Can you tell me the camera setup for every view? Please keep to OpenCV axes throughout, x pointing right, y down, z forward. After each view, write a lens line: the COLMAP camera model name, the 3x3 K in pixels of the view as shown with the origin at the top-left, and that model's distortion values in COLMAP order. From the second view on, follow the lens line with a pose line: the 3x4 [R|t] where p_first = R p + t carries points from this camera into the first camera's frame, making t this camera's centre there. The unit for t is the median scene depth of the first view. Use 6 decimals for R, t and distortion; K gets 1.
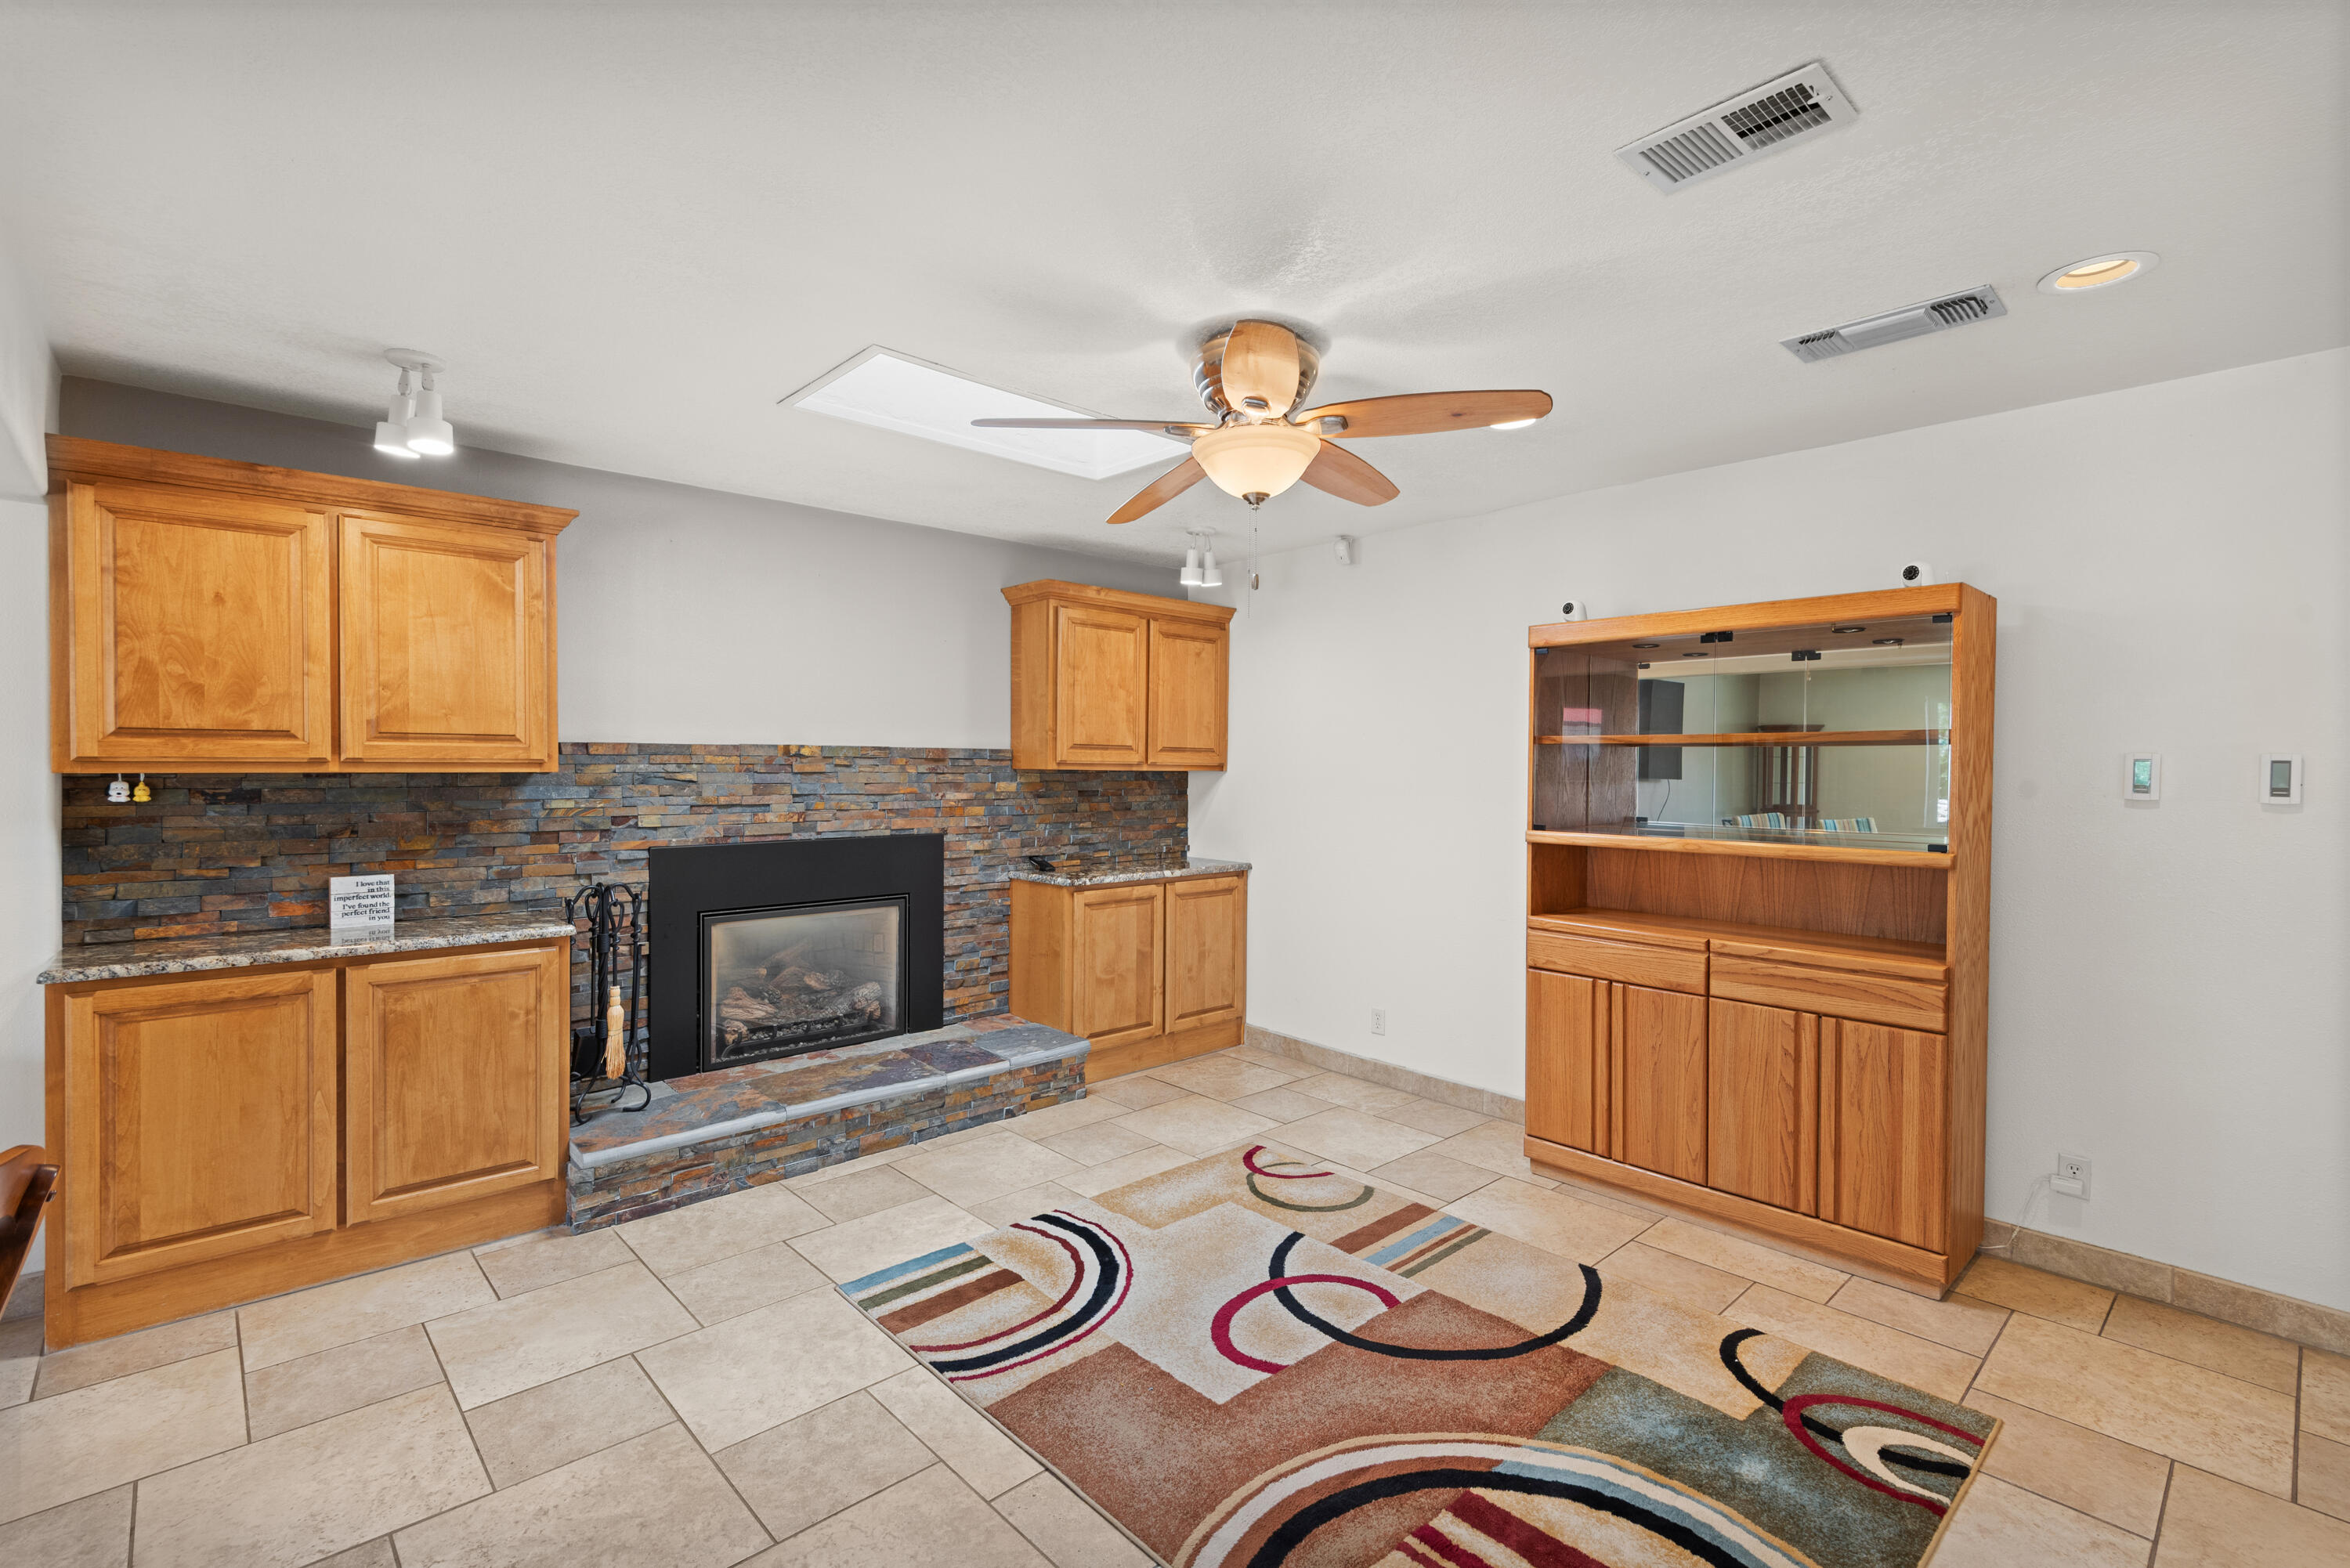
lens RADIAL K [[1063.8, 0, 1182.8], [0, 1063.8, 777.3], [0, 0, 1]] dist [0.031497, -0.016047]
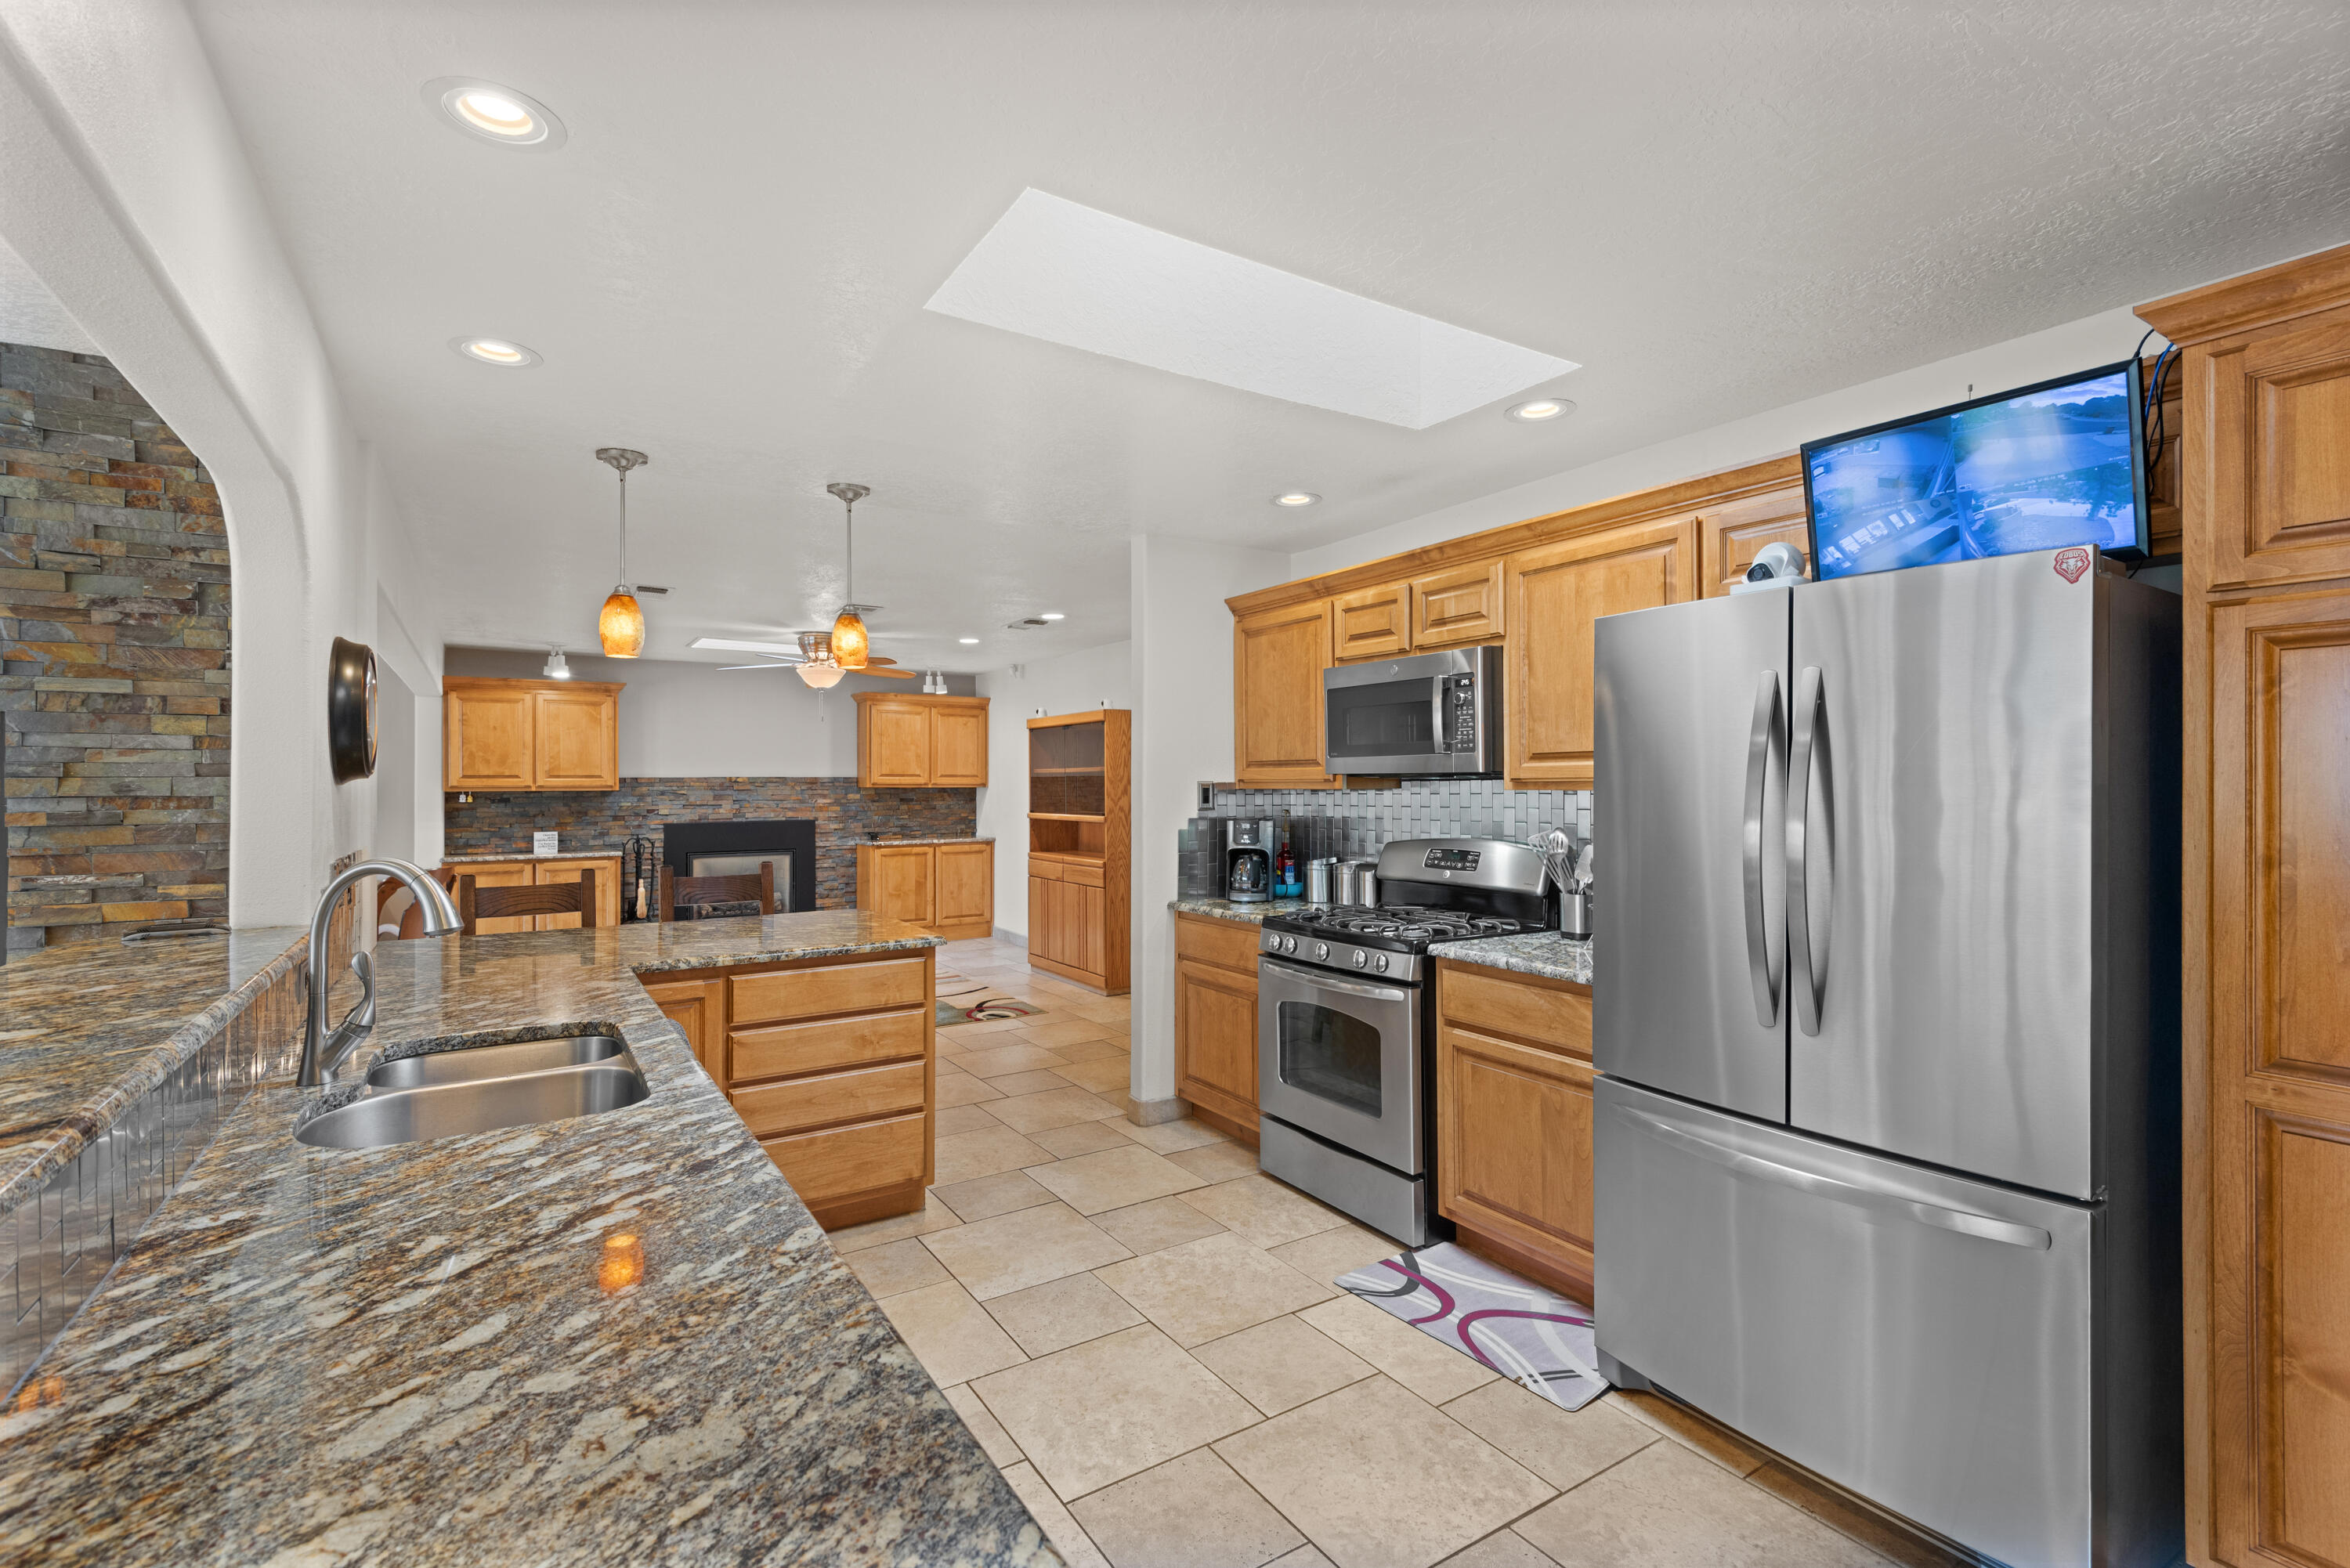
lens RADIAL K [[1063.8, 0, 1181.2], [0, 1063.8, 781.9], [0, 0, 1]] dist [0.031497, -0.016047]
pose [[0.983990, -0.012644, -0.177773, 1.035586], [0.009761, 0.999806, -0.017083, 0.028714], [0.177955, 0.015074, 0.983923, -1.089236]]
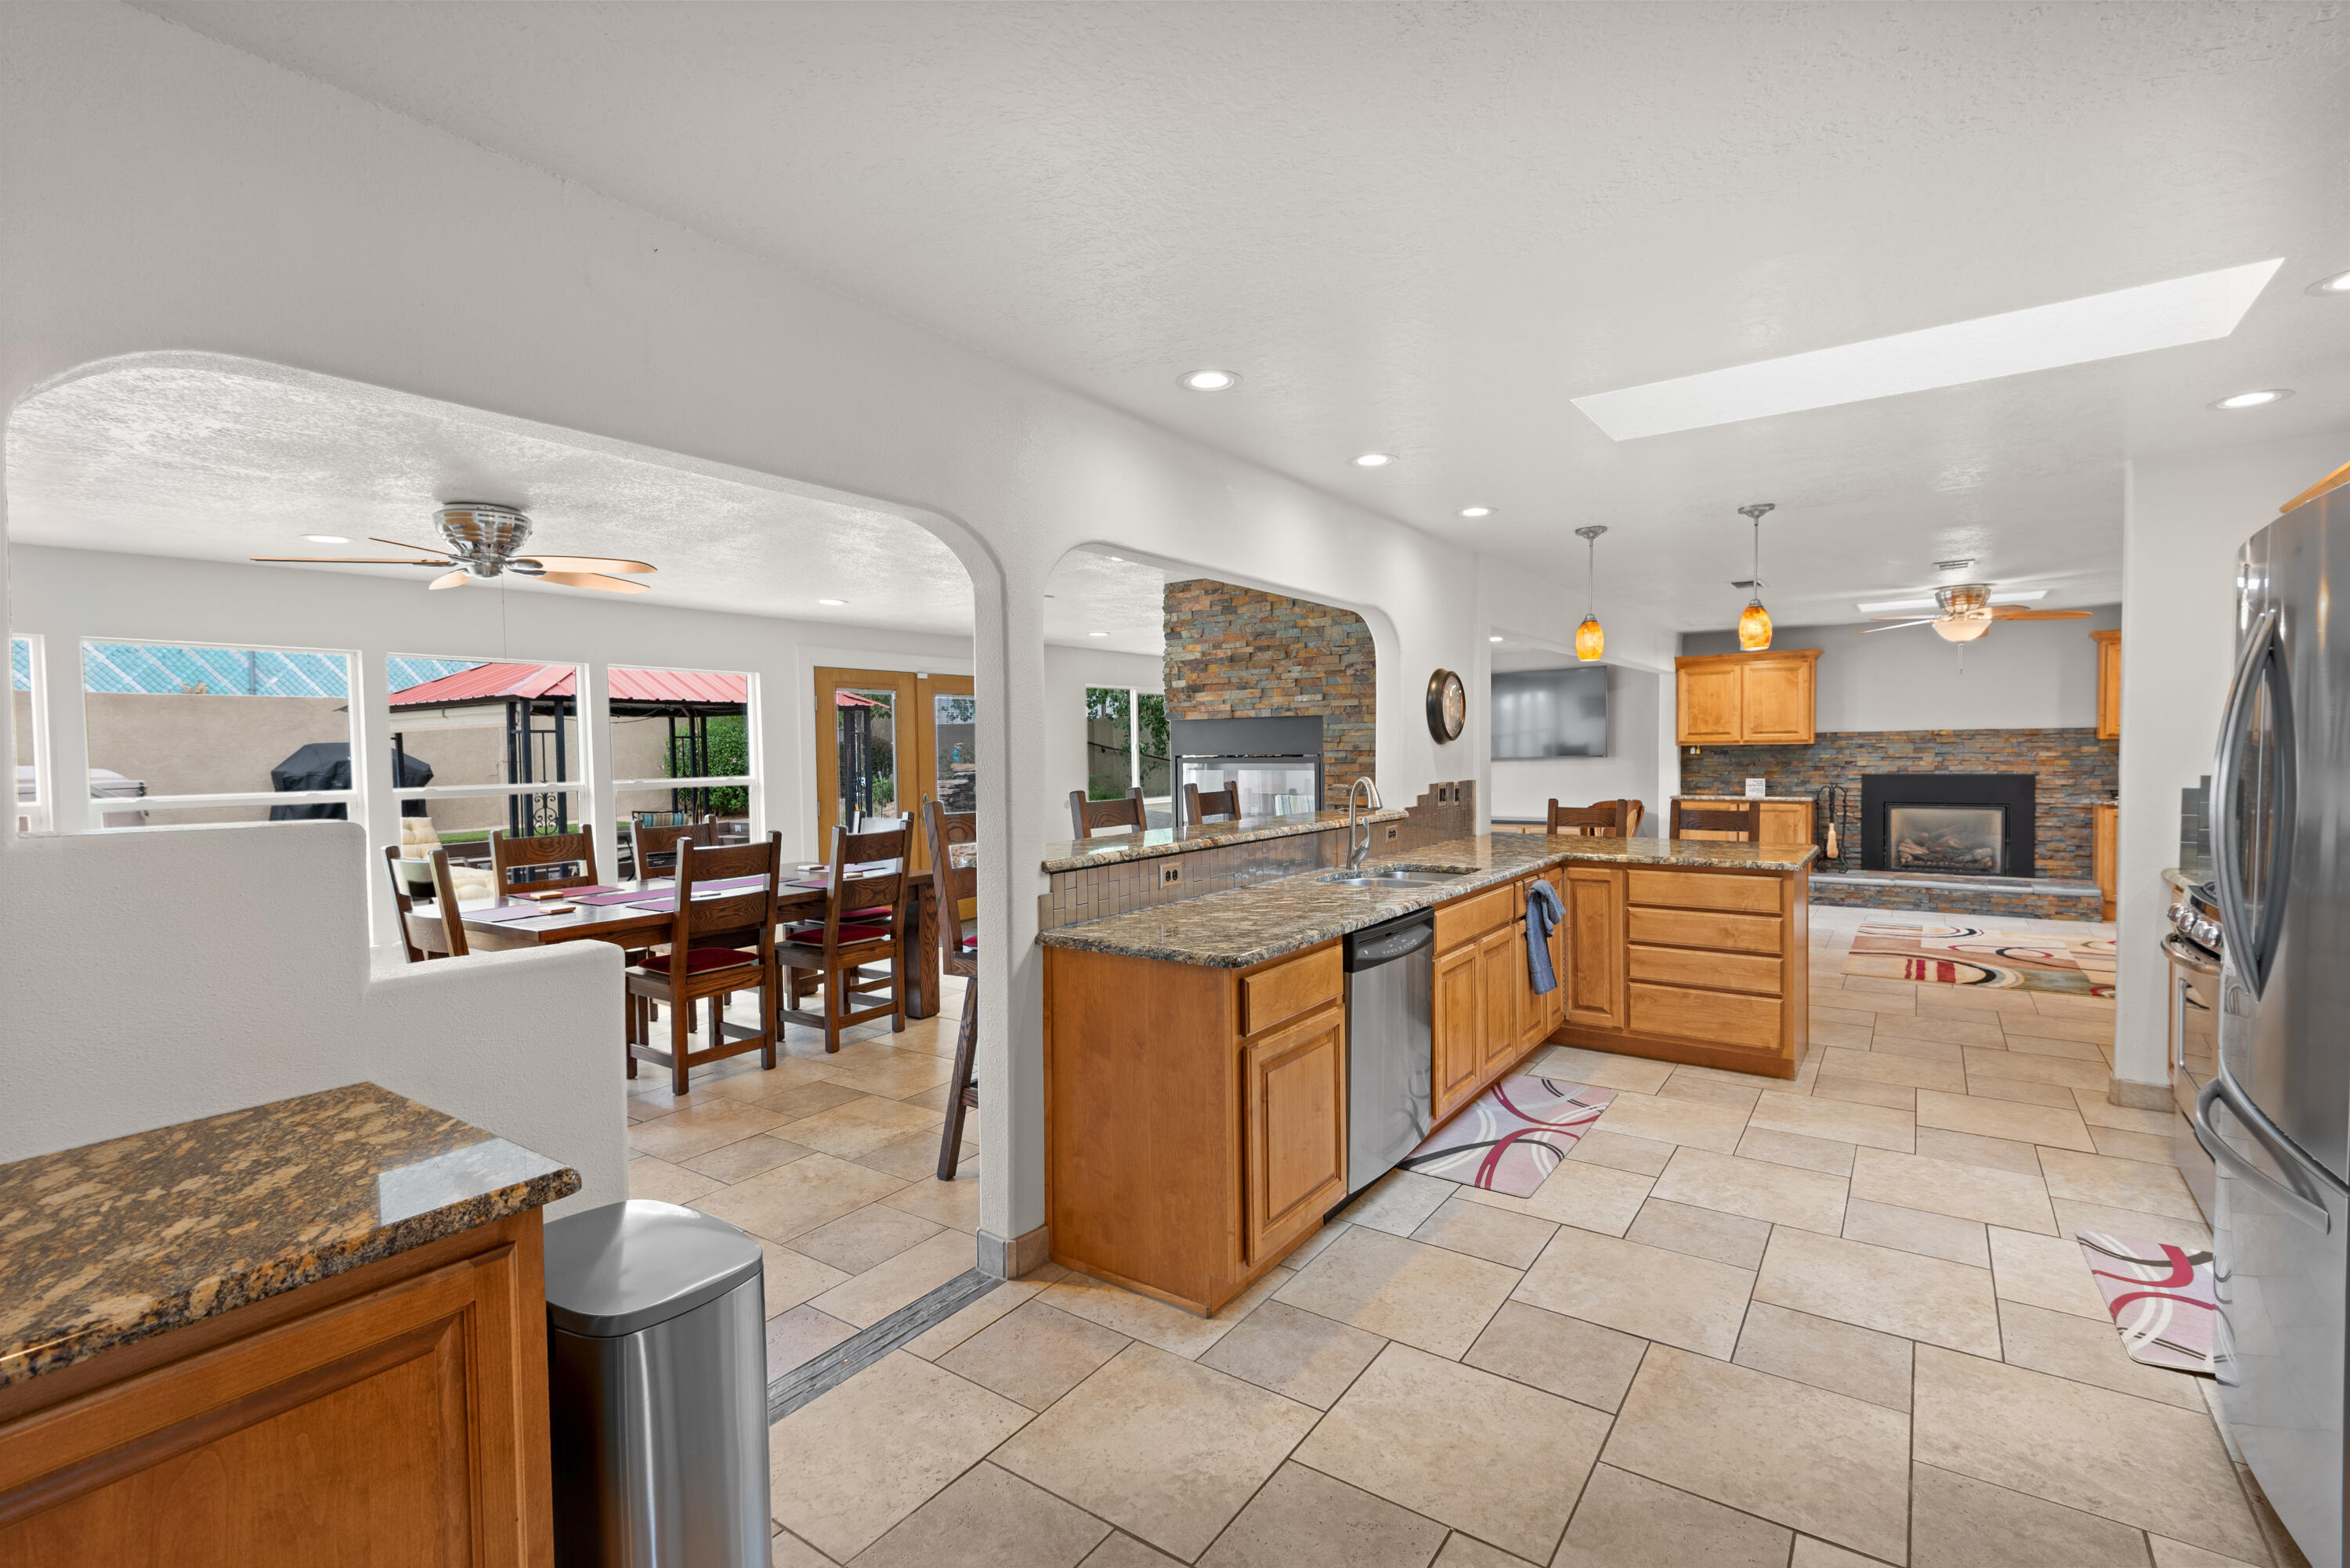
lens RADIAL K [[1063.8, 0, 1175.1], [0, 1063.8, 779.6], [0, 0, 1]] dist [0.031497, -0.016047]
pose [[0.206124, 0.017567, -0.978368, 1.682518], [0.001012, 0.999834, 0.018166, 0.033520], [0.978525, -0.004734, 0.206072, -1.108362]]
